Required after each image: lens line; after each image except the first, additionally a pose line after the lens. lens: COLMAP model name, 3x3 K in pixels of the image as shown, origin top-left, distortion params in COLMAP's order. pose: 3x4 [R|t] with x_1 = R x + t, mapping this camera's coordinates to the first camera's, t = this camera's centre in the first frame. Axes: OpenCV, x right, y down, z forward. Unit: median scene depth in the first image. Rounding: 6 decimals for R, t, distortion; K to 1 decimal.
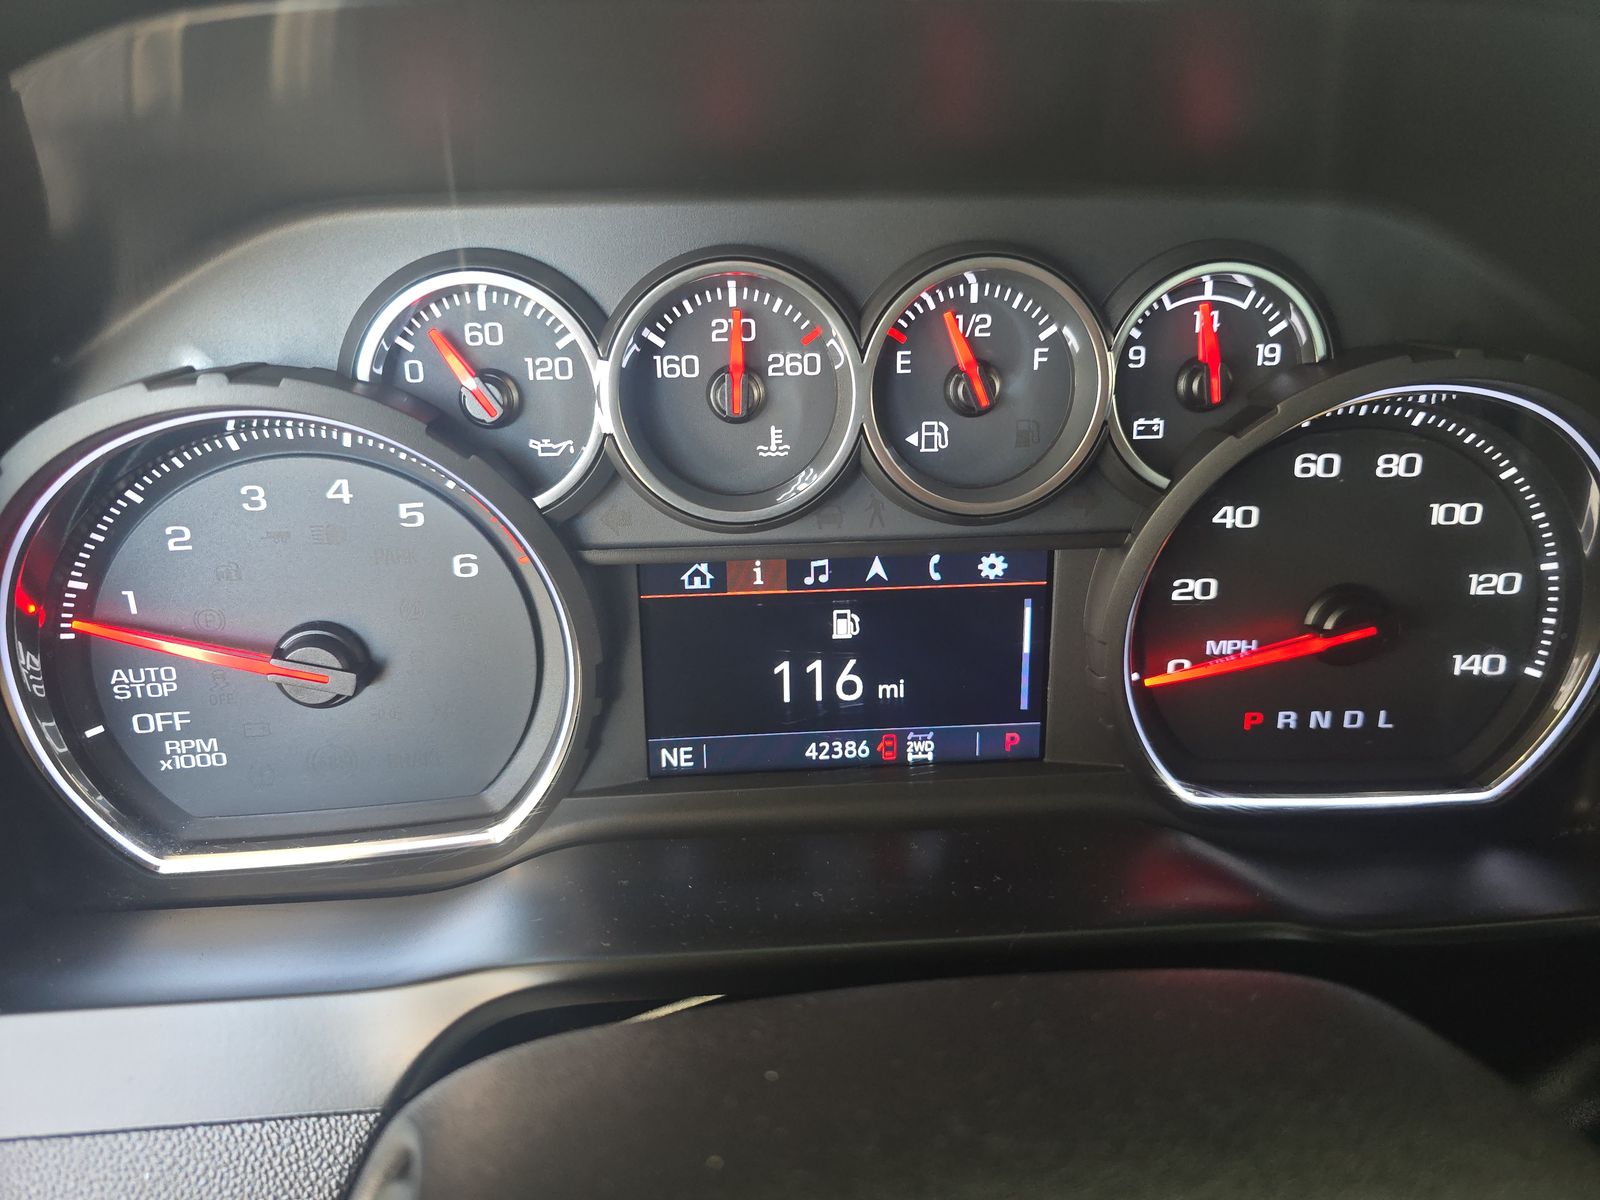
lens RADIAL K [[999.3, 0, 797.7], [0, 999.3, 603.3], [0, 0, 1]] dist [0.002021, -0.022306]
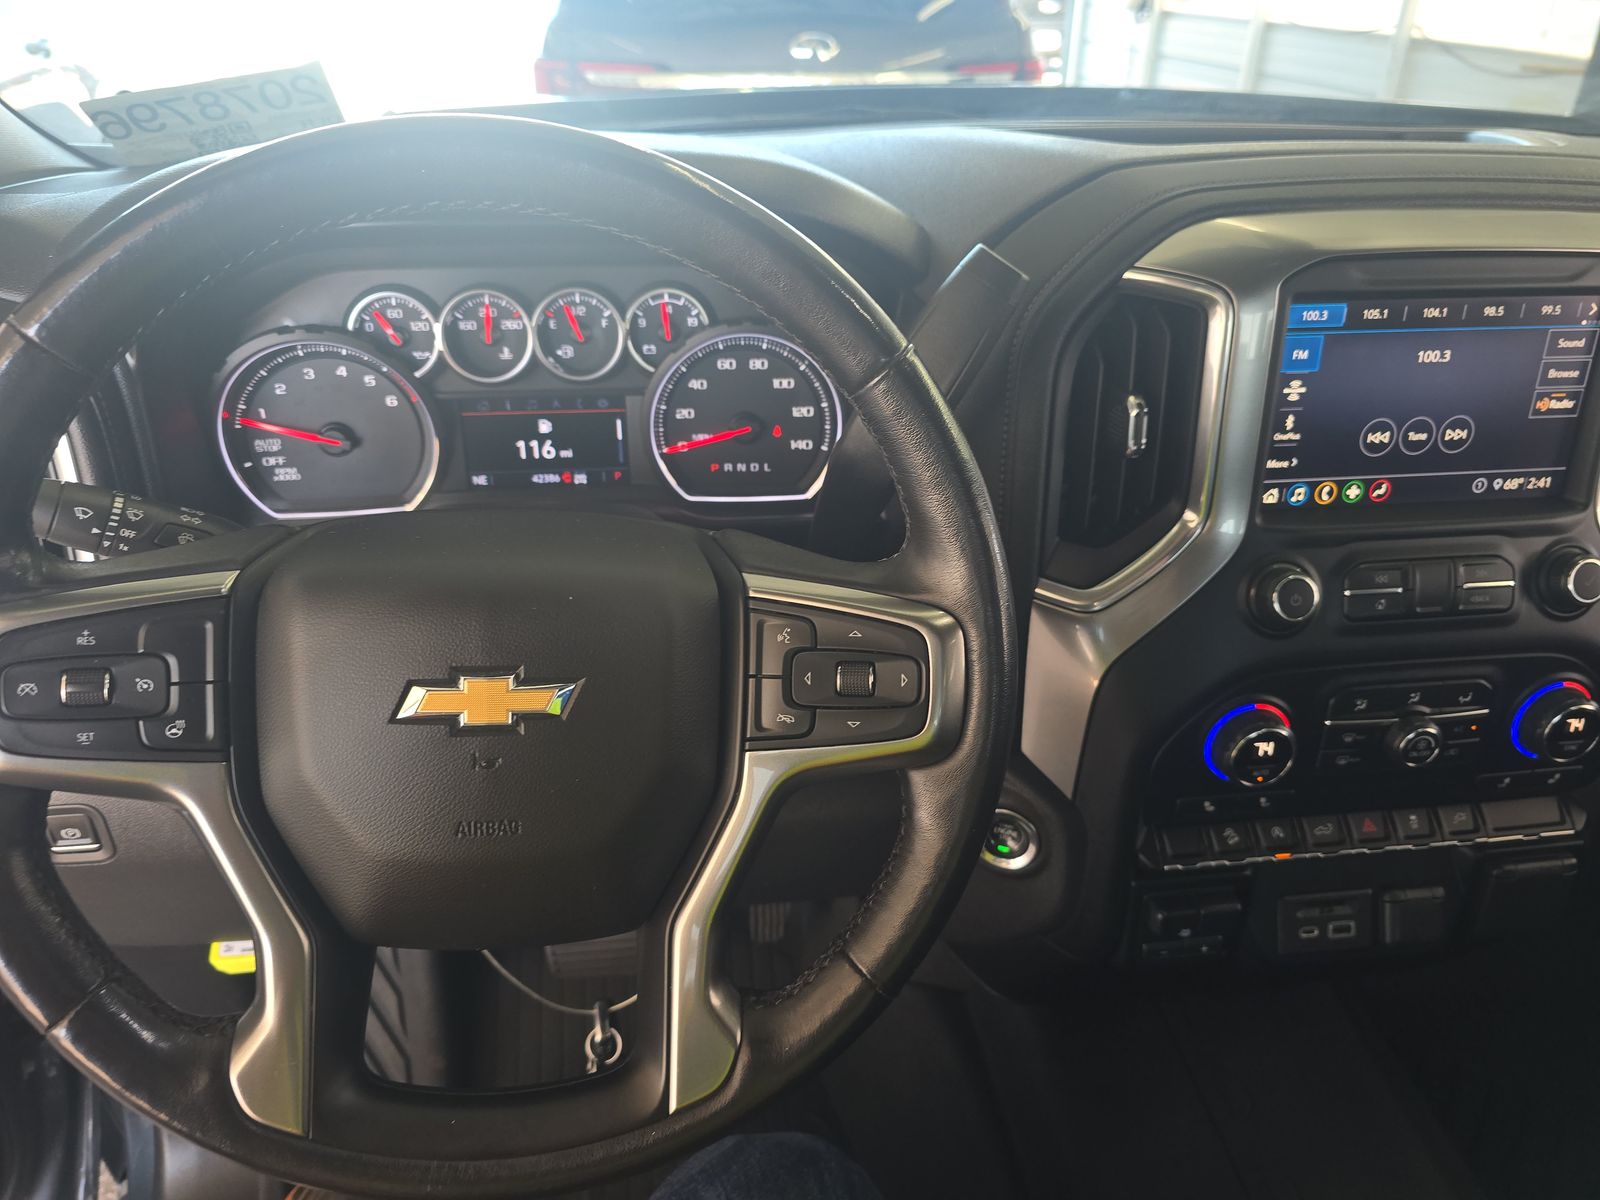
lens RADIAL K [[999.3, 0, 797.7], [0, 999.3, 603.3], [0, 0, 1]] dist [0.002021, -0.022306]
pose [[0.998166, -0.007356, 0.060088, 0.586945], [0.001615, 0.995473, 0.095029, 0.250886], [-0.060515, -0.094757, 0.993659, -1.767211]]
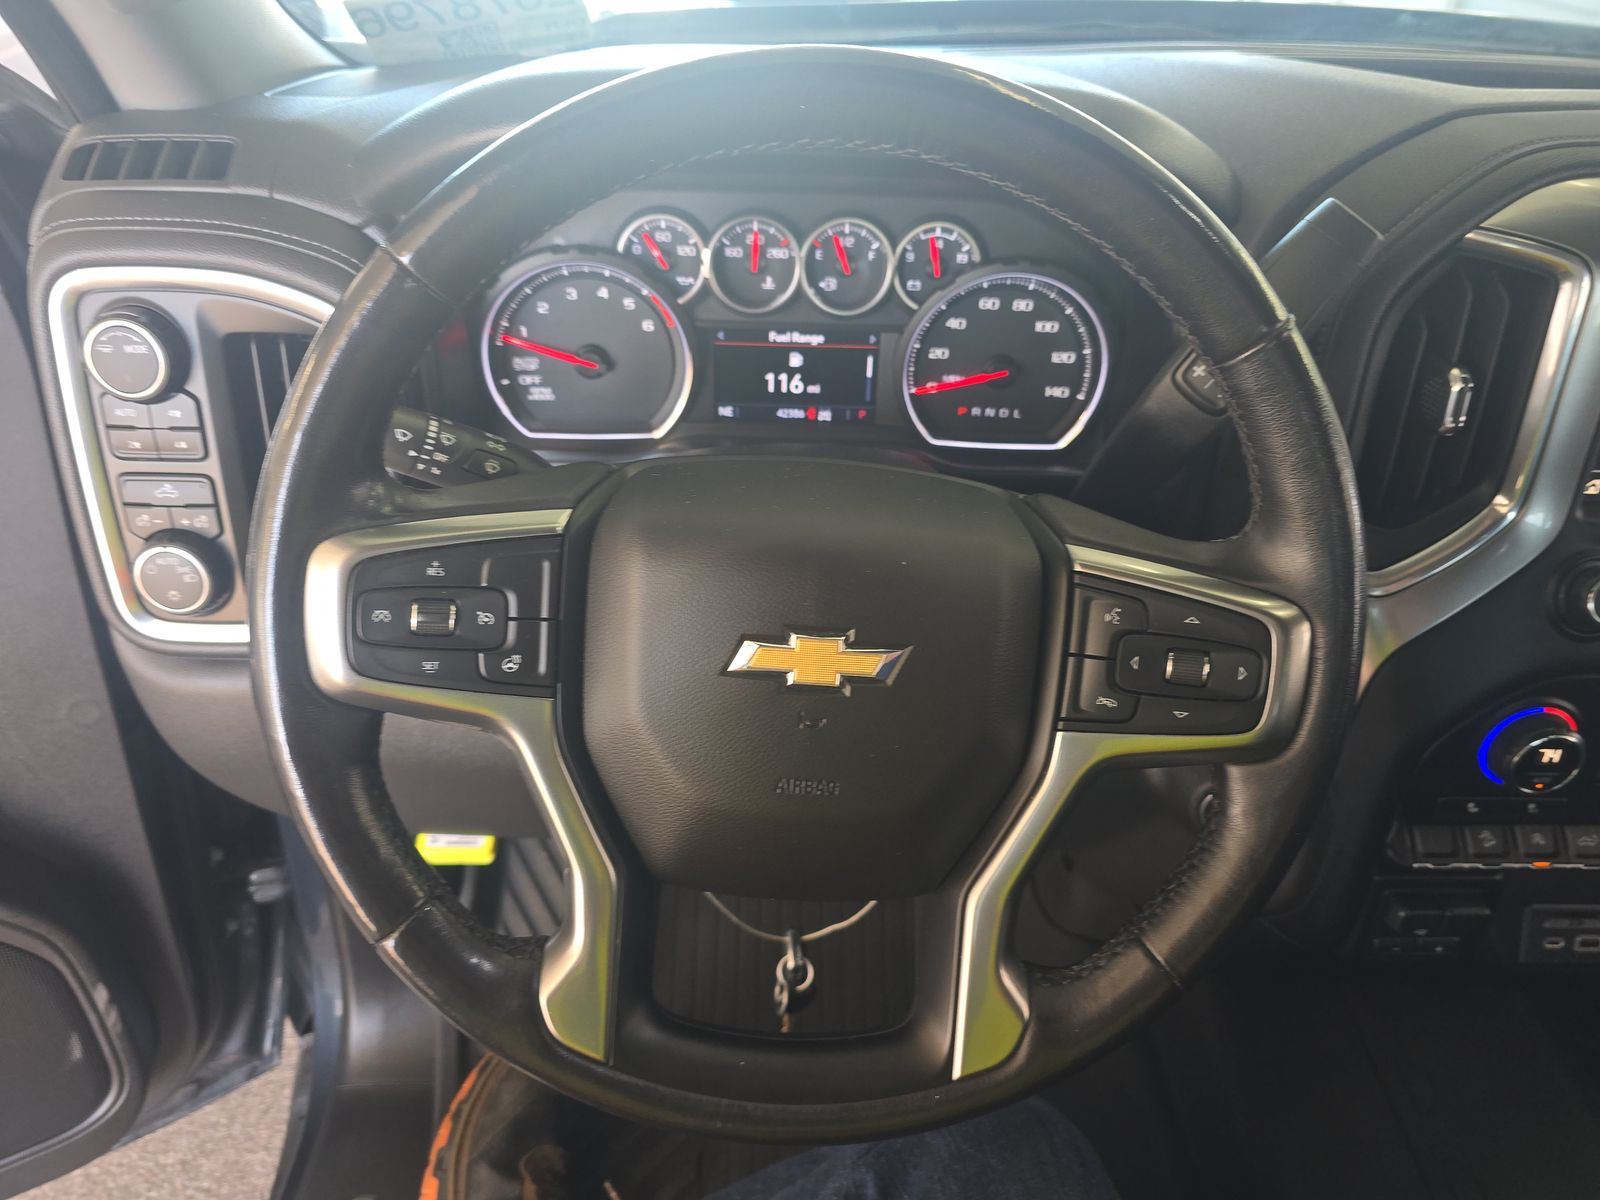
lens RADIAL K [[1000.6, 0, 793.2], [0, 1000.6, 585.9], [0, 0, 1]] dist [0.028868, -0.064092]
pose [[0.997189, 0.066223, -0.035058, 0.183675], [-0.059451, 0.984032, 0.167770, 0.174017], [0.045608, -0.165214, 0.985203, -1.706754]]
